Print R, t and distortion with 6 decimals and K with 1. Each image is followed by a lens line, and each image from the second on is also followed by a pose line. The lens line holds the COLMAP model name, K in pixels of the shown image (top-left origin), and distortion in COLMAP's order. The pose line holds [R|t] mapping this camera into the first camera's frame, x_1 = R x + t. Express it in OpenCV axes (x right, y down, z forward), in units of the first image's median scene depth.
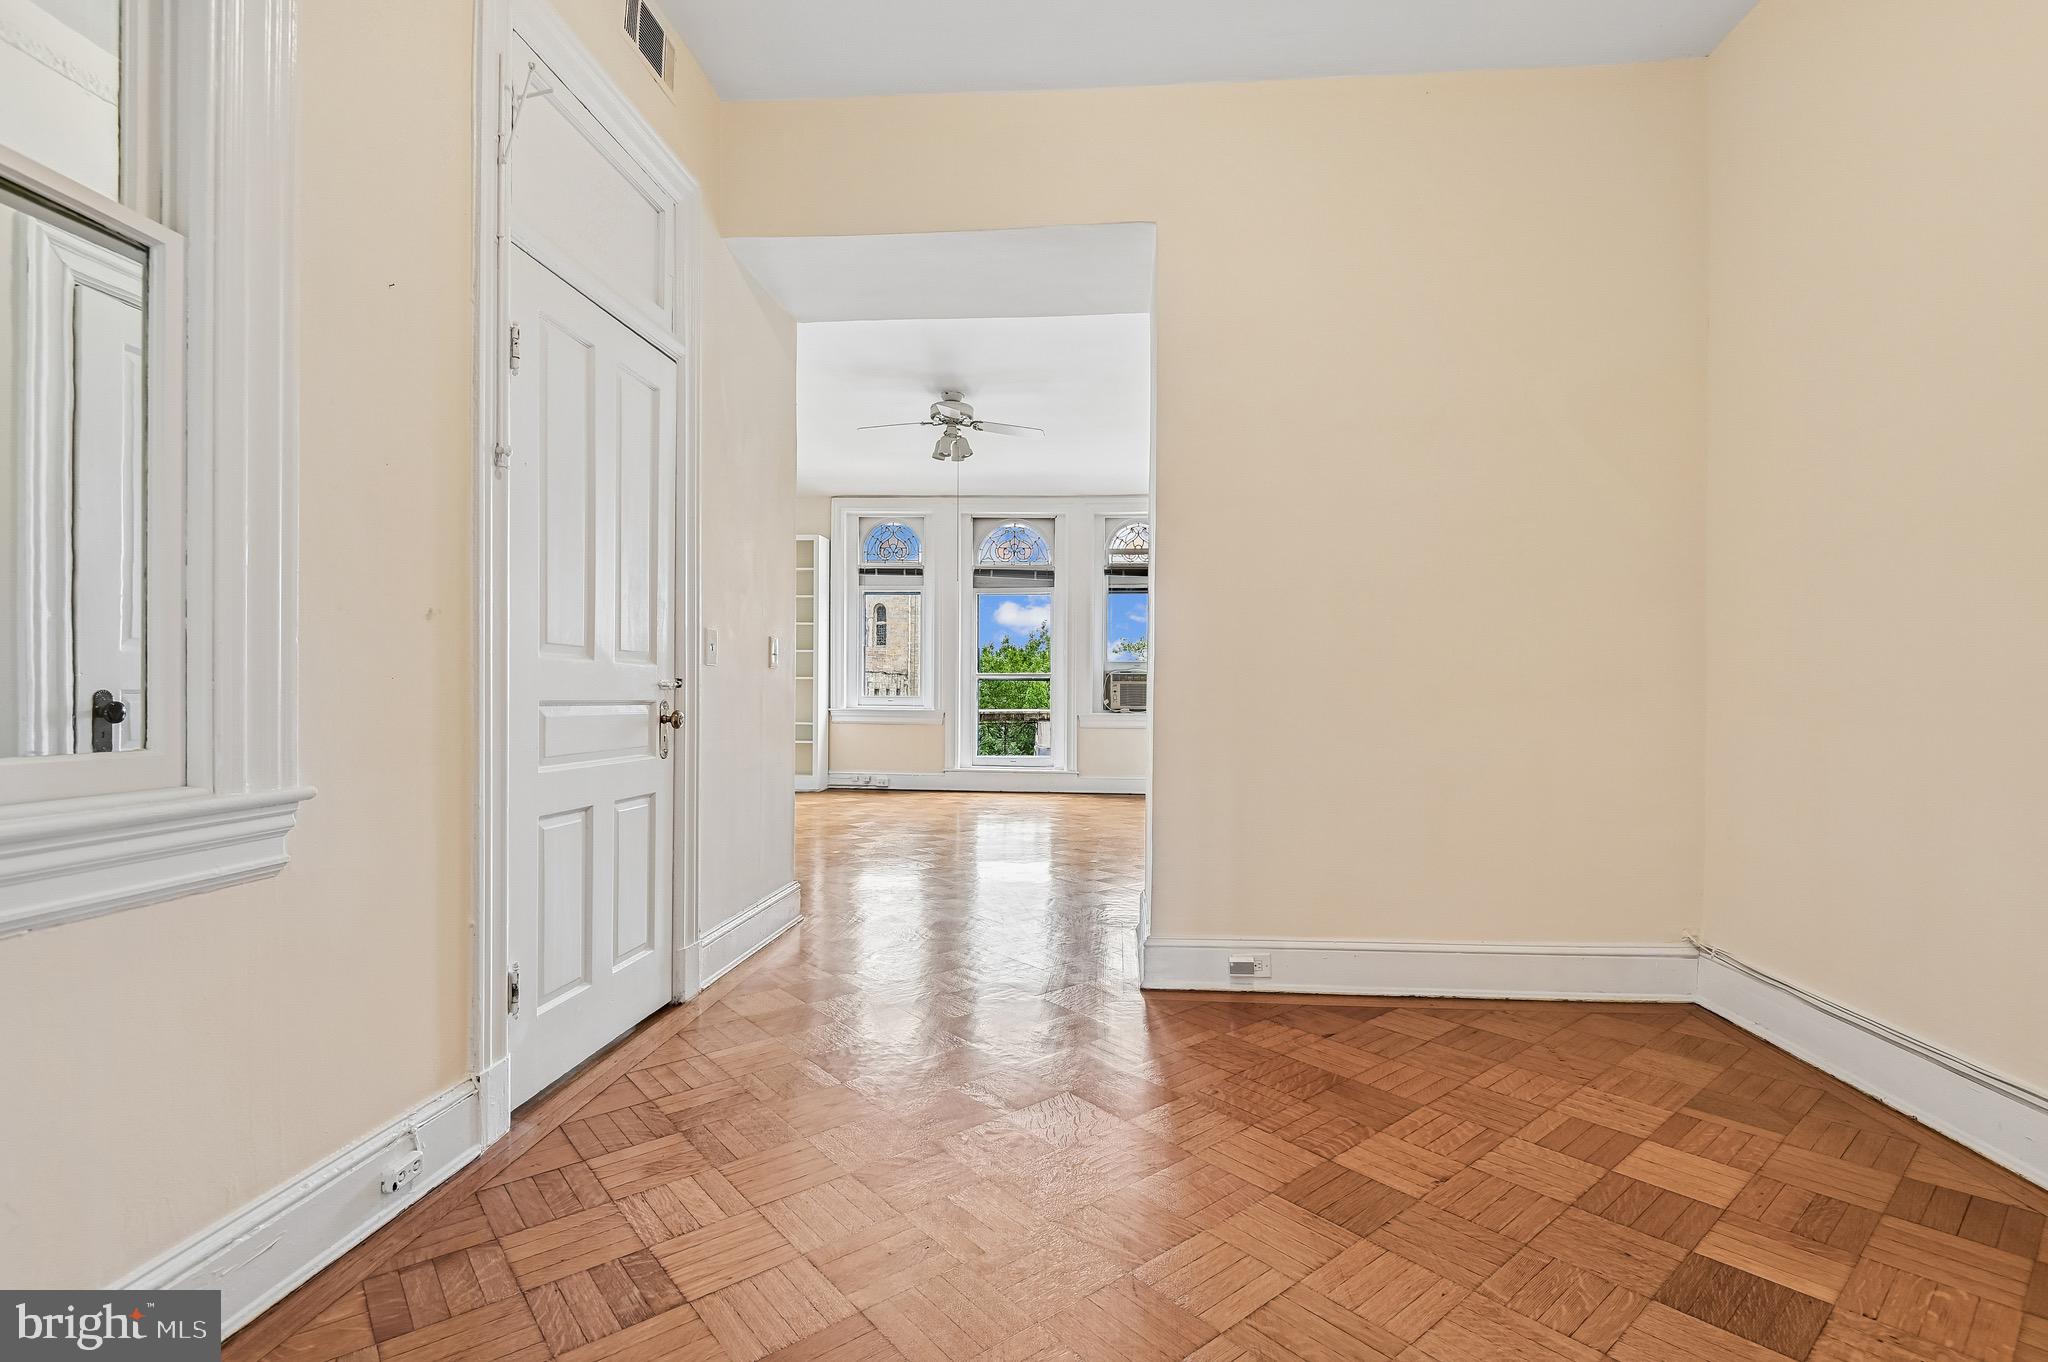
lens RADIAL K [[938.9, 0, 1034.9], [0, 938.9, 689.7], [0, 0, 1]] dist [0.018469, -0.004825]
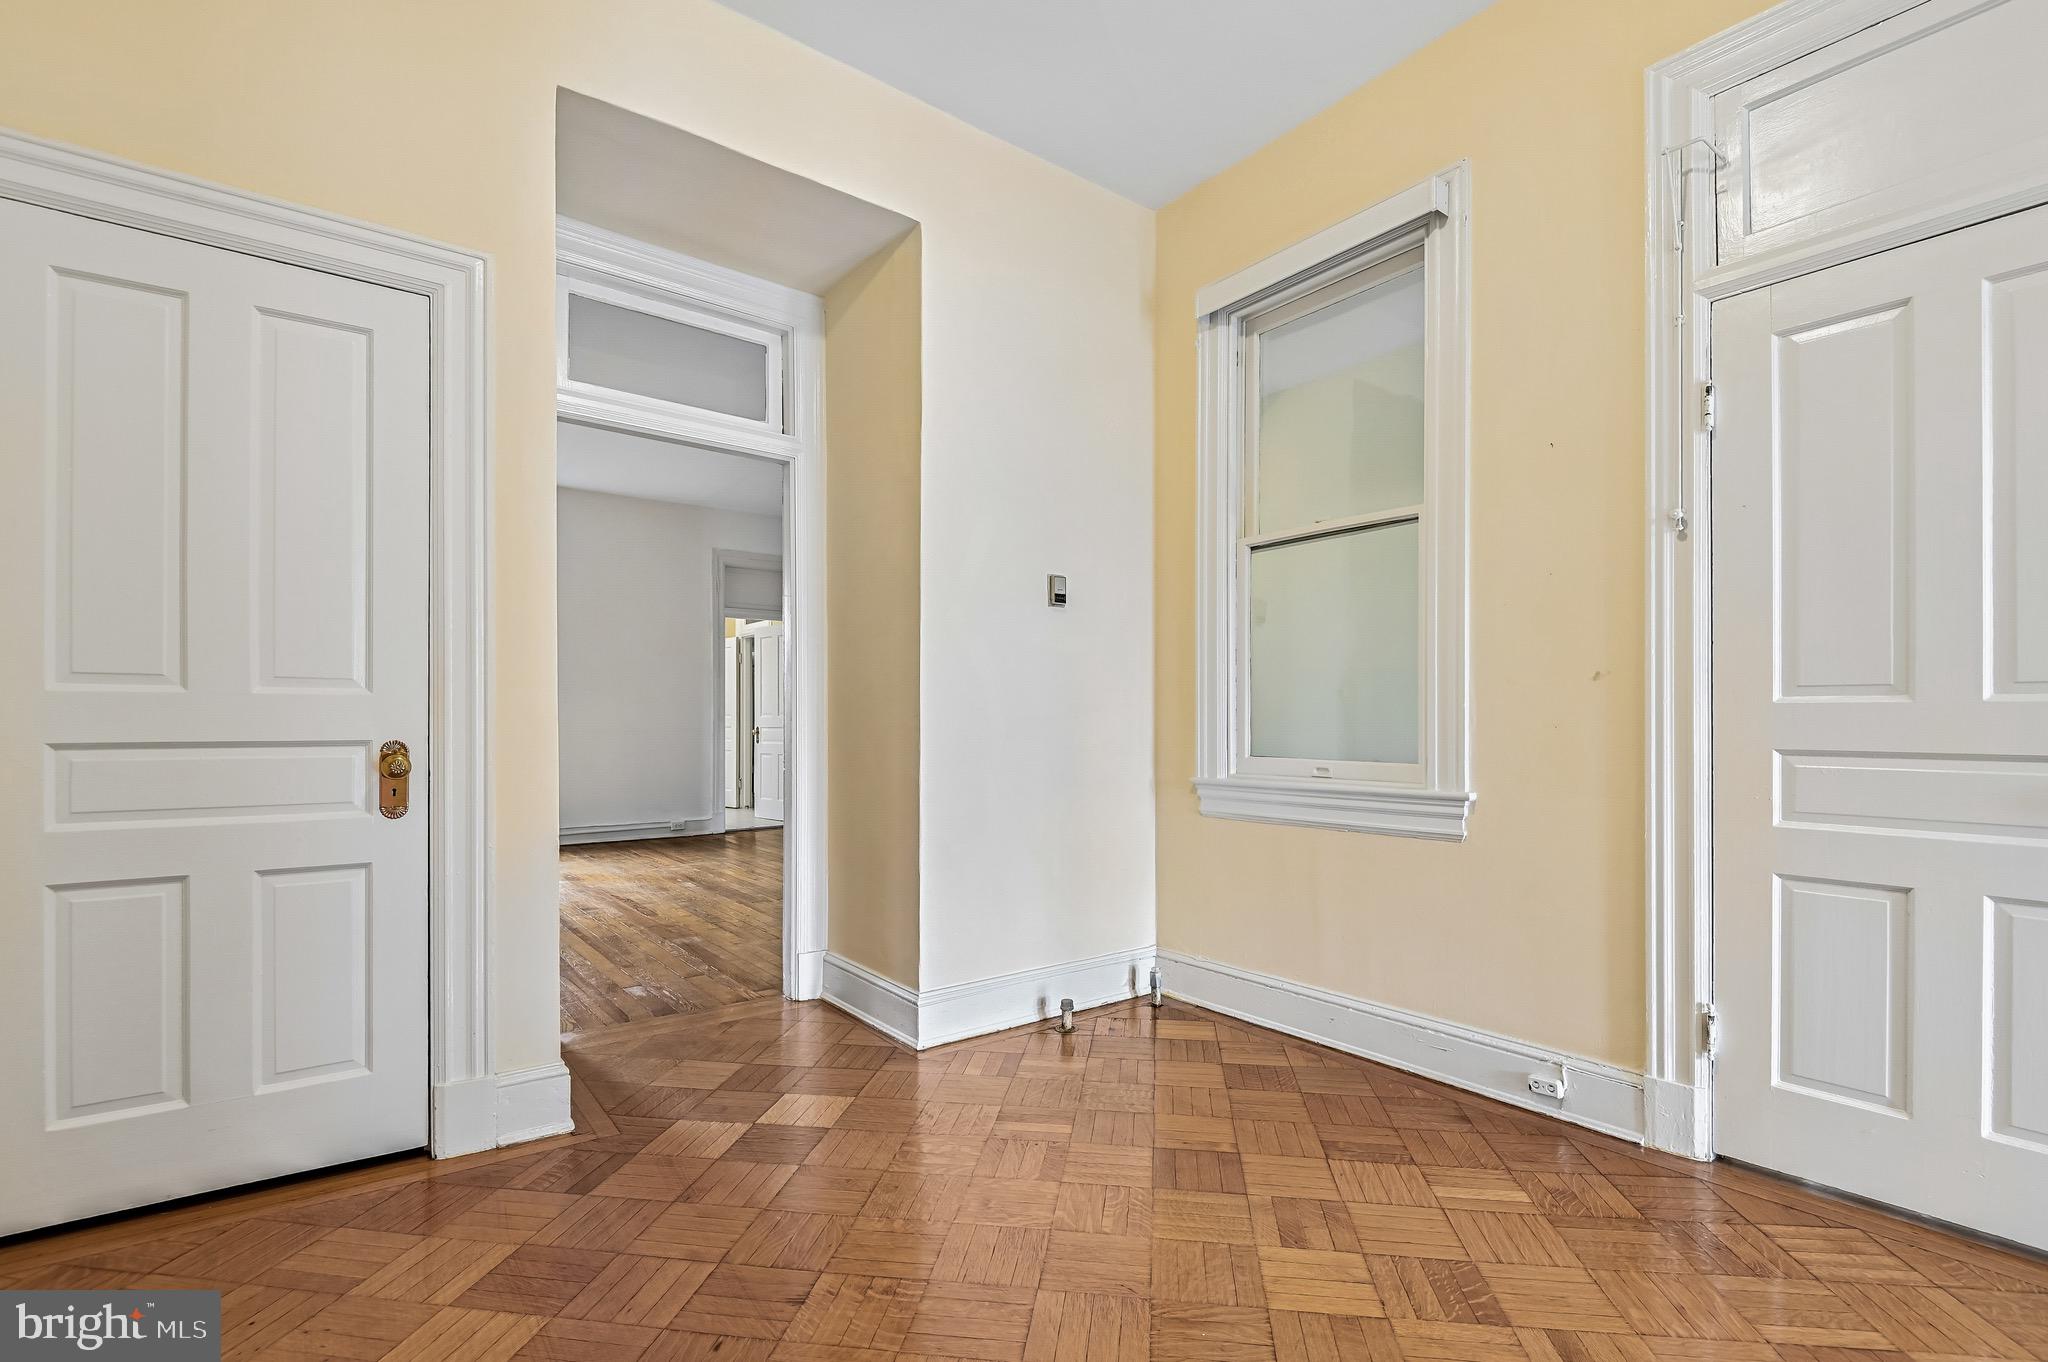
lens RADIAL K [[938.9, 0, 1035.9], [0, 938.9, 711.5], [0, 0, 1]] dist [0.018469, -0.004825]
pose [[-0.713679, 0.001596, -0.700471, 0.765050], [0.005199, 0.999982, -0.003019, -0.032067], [0.700454, -0.005797, -0.713674, 1.359594]]
